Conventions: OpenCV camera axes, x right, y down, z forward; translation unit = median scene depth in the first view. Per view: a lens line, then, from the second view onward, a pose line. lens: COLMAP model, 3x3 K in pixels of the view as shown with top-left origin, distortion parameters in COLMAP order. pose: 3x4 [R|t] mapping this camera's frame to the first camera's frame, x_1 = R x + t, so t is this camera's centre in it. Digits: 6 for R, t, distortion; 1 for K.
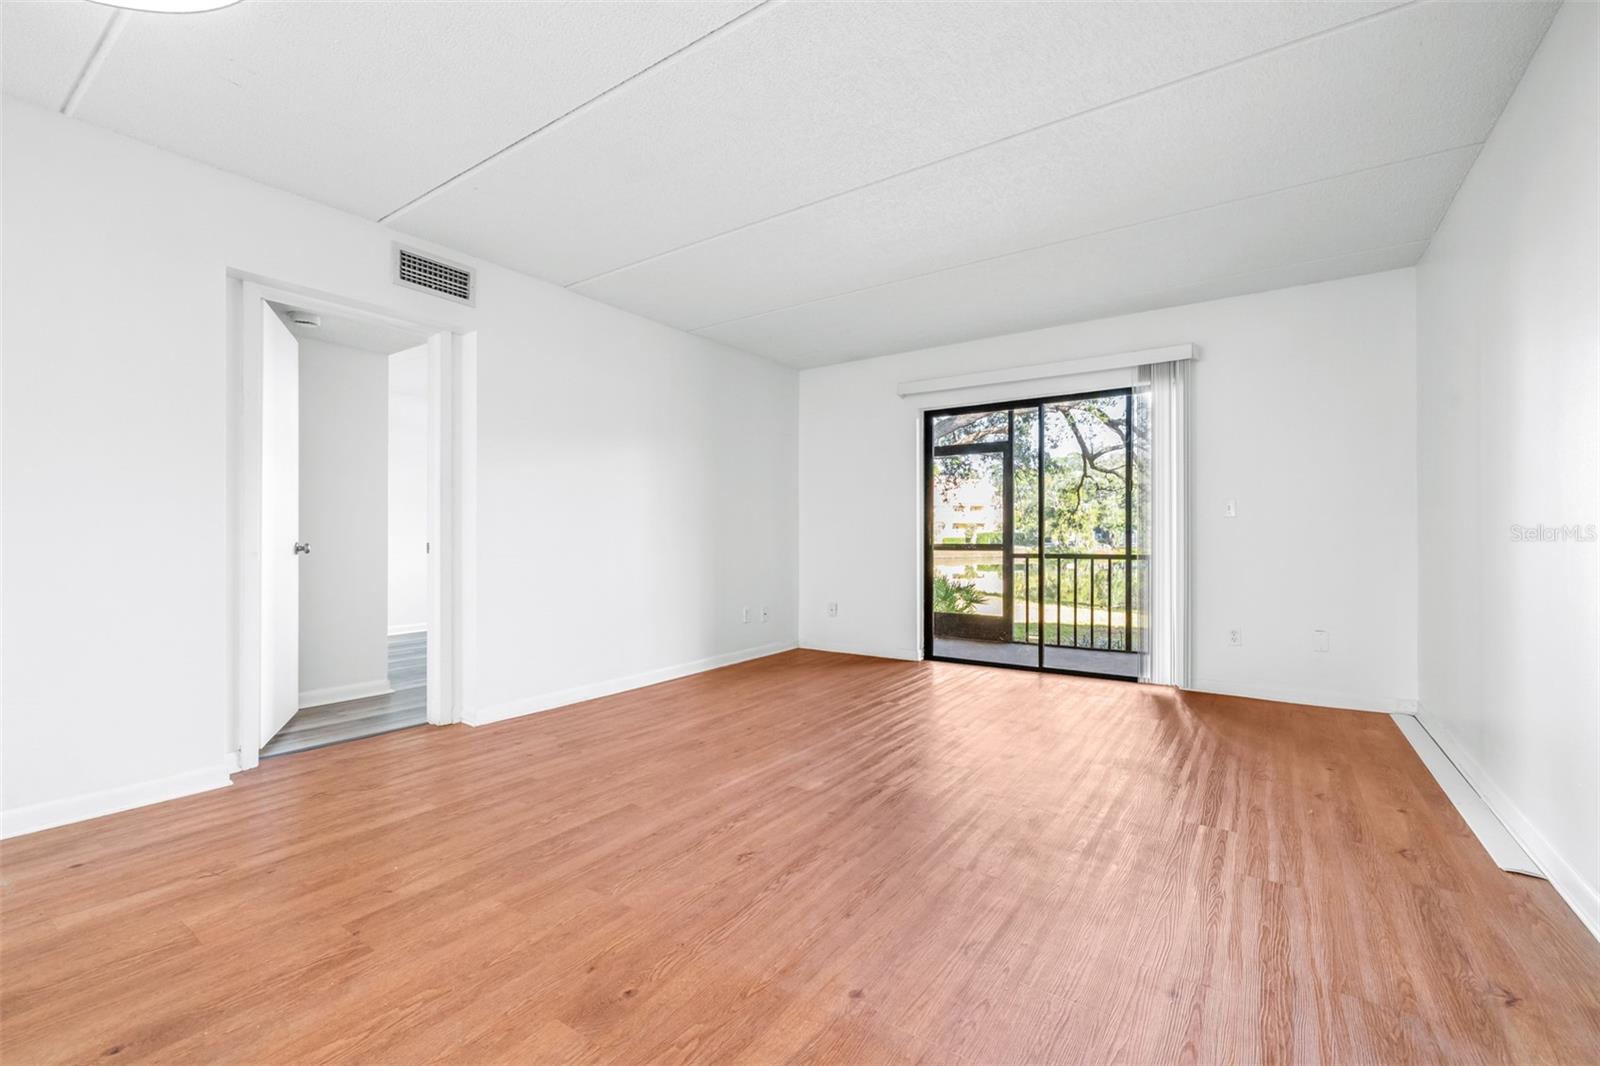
lens RADIAL K [[679.0, 0, 799.2], [0, 679.0, 534.8], [0, 0, 1]] dist [-0.000092, 0.000068]
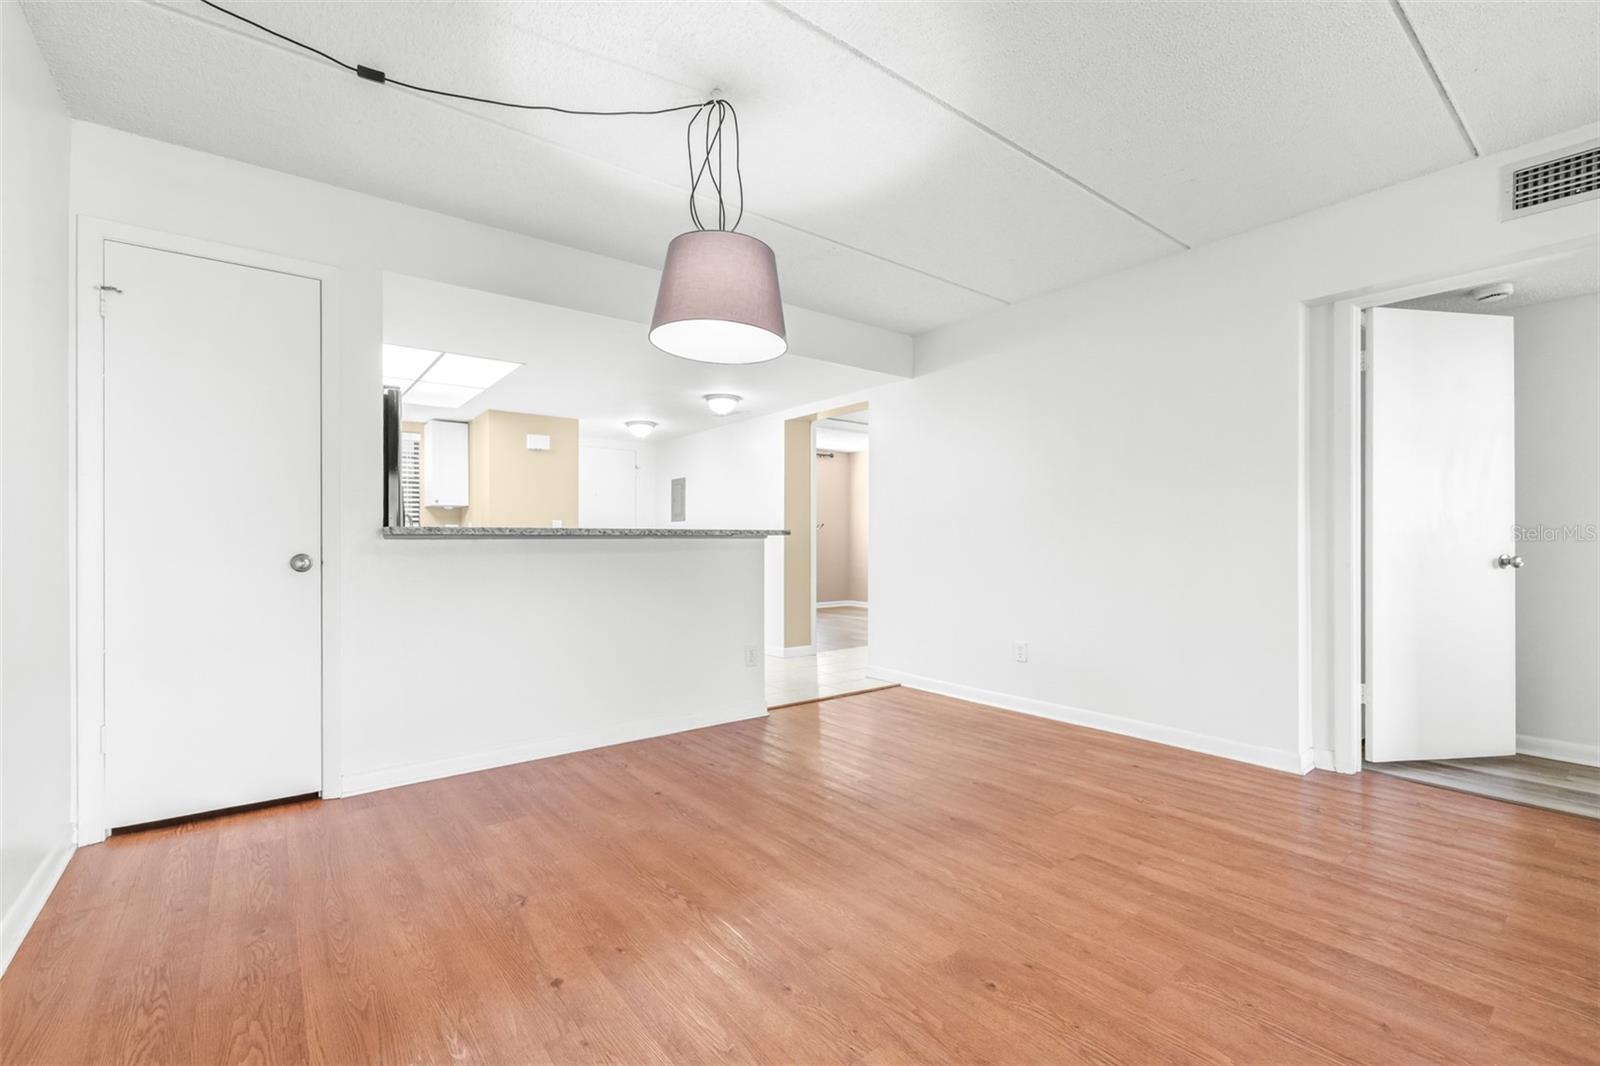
lens RADIAL K [[686.7, 0, 799.1], [0, 686.7, 533.1], [0, 0, 1]] dist [0.000438, -0.000082]
pose [[-0.293520, -0.011816, -0.955880, 0.404694], [0.002184, 0.999913, -0.013031, -0.007485], [0.955950, -0.005912, -0.293469, 0.482532]]
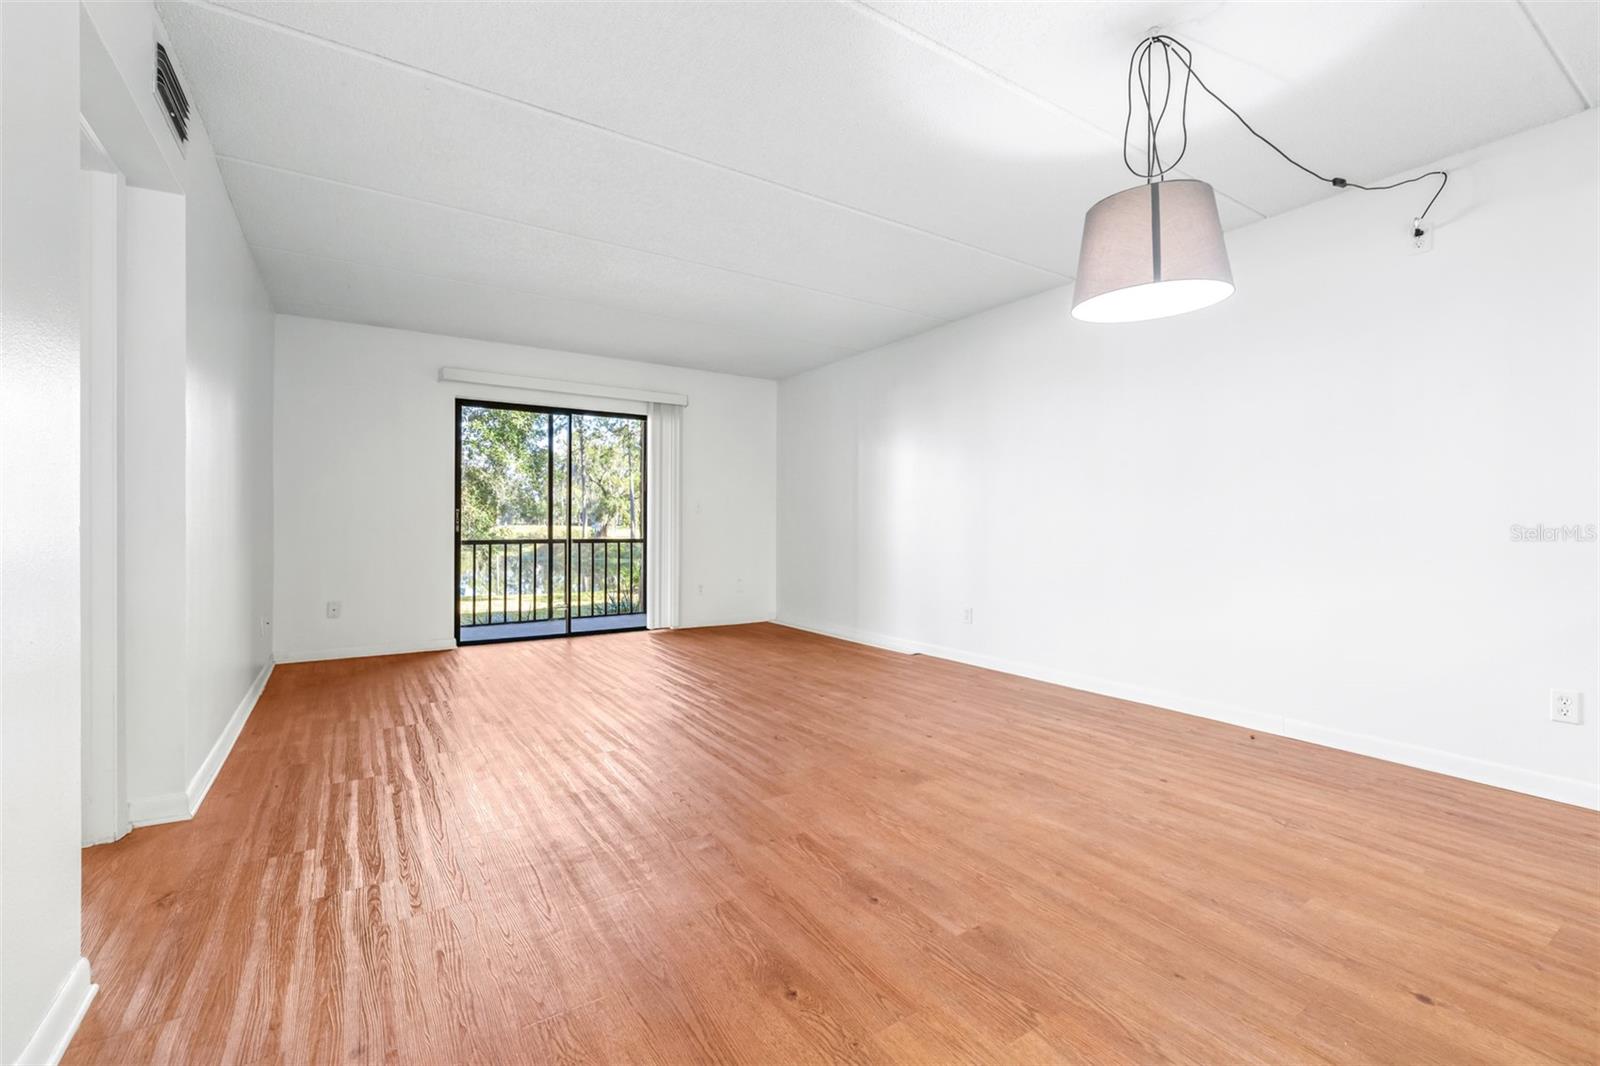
lens RADIAL K [[685.9, 0, 801.3], [0, 685.9, 523.6], [0, 0, 1]] dist [-0.000459, -0.000044]
pose [[0.377486, 0.004611, 0.926004, -0.974546], [-0.005447, 0.999981, -0.002758, 0.004139], [-0.925999, -0.004003, 0.377504, 0.259536]]
